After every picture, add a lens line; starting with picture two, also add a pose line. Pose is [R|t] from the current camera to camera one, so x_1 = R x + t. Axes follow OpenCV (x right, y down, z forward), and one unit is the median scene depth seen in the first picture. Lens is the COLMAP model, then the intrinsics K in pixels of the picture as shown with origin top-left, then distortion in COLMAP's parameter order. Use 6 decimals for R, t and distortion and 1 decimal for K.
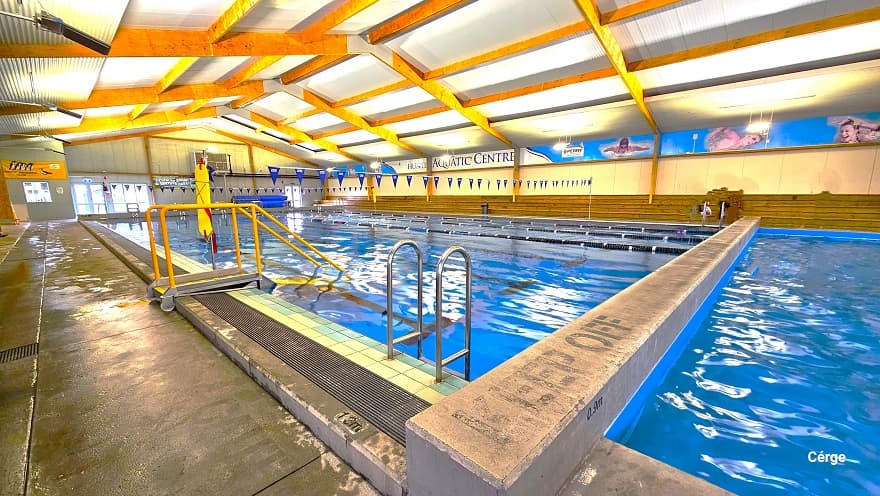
lens RADIAL K [[359.7, 0, 441.1], [0, 359.7, 273.5], [0, 0, 1]] dist [0.001101, -0.000193]
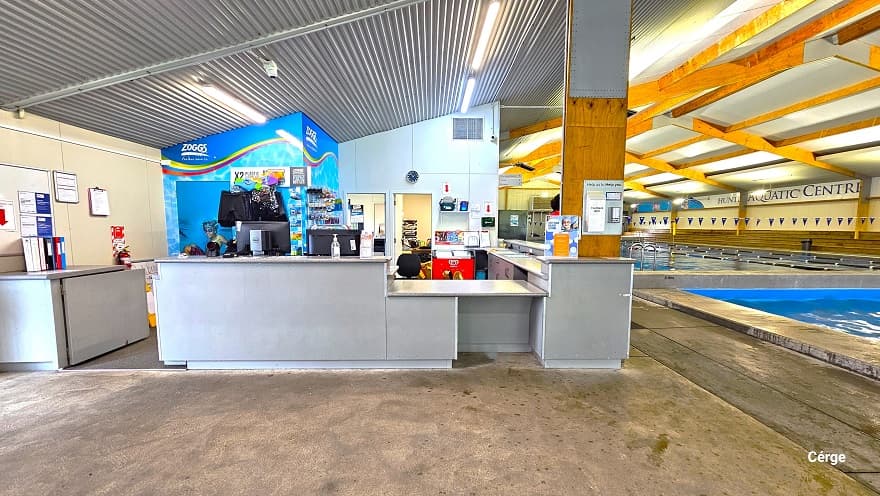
lens RADIAL K [[363.1, 0, 438.6], [0, 363.1, 262.2], [0, 0, 1]] dist [-0.000428, -0.000296]
pose [[0.698913, 0.083167, -0.710355, 0.110000], [-0.166434, 0.984862, -0.048448, 0.057053], [0.695572, 0.152088, 0.702175, -0.260346]]
